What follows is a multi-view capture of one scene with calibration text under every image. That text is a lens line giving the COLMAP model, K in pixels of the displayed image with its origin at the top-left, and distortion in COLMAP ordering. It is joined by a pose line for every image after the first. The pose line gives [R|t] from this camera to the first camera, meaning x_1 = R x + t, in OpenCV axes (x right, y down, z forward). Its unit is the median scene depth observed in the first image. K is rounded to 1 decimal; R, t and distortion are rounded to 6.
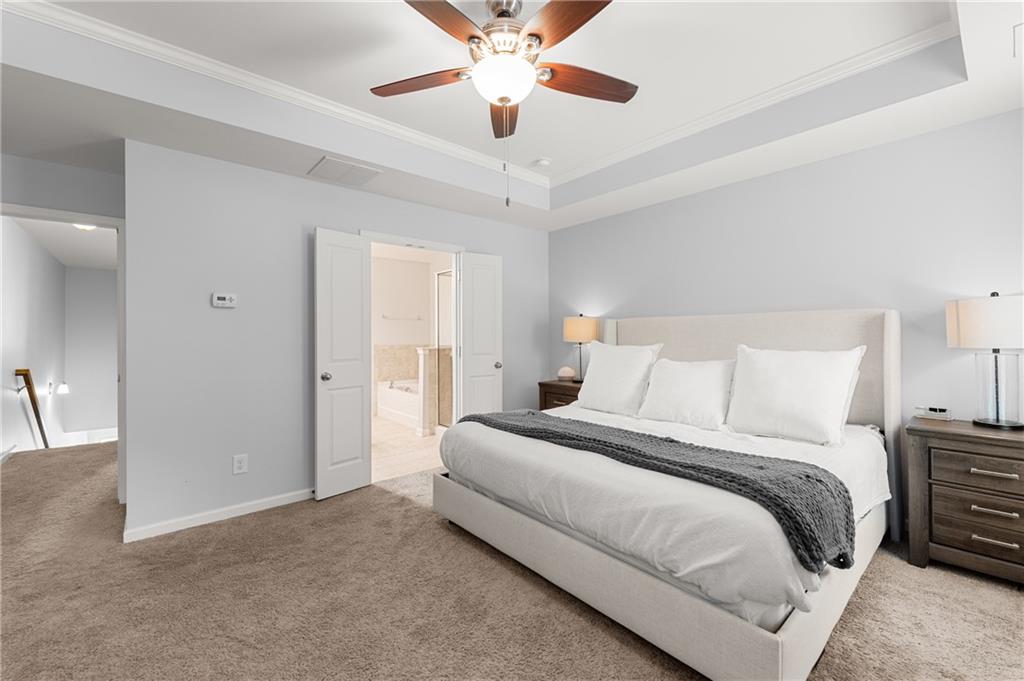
lens RADIAL K [[425.3, 0, 511.1], [0, 425.3, 334.8], [0, 0, 1]] dist [0.006392, -0.001171]
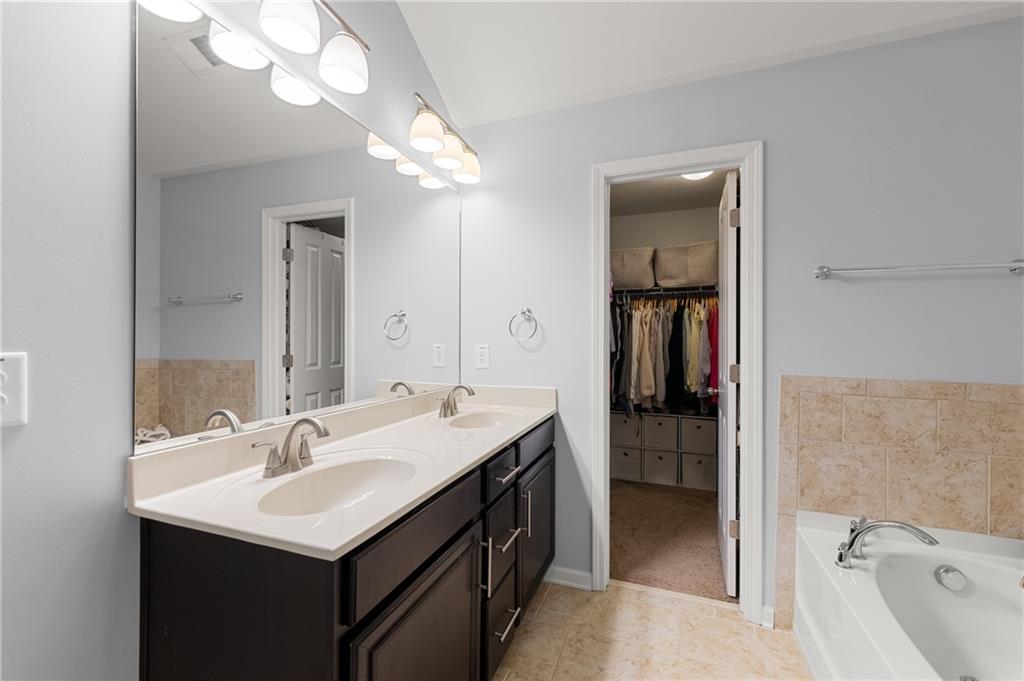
lens RADIAL K [[425.3, 0, 509.5], [0, 425.3, 339.3], [0, 0, 1]] dist [0.006392, -0.001171]
pose [[0.487205, 0.007076, -0.873259, -0.159612], [-0.004577, 0.999974, 0.005549, -0.001205], [0.873276, 0.001293, 0.487224, 0.690488]]
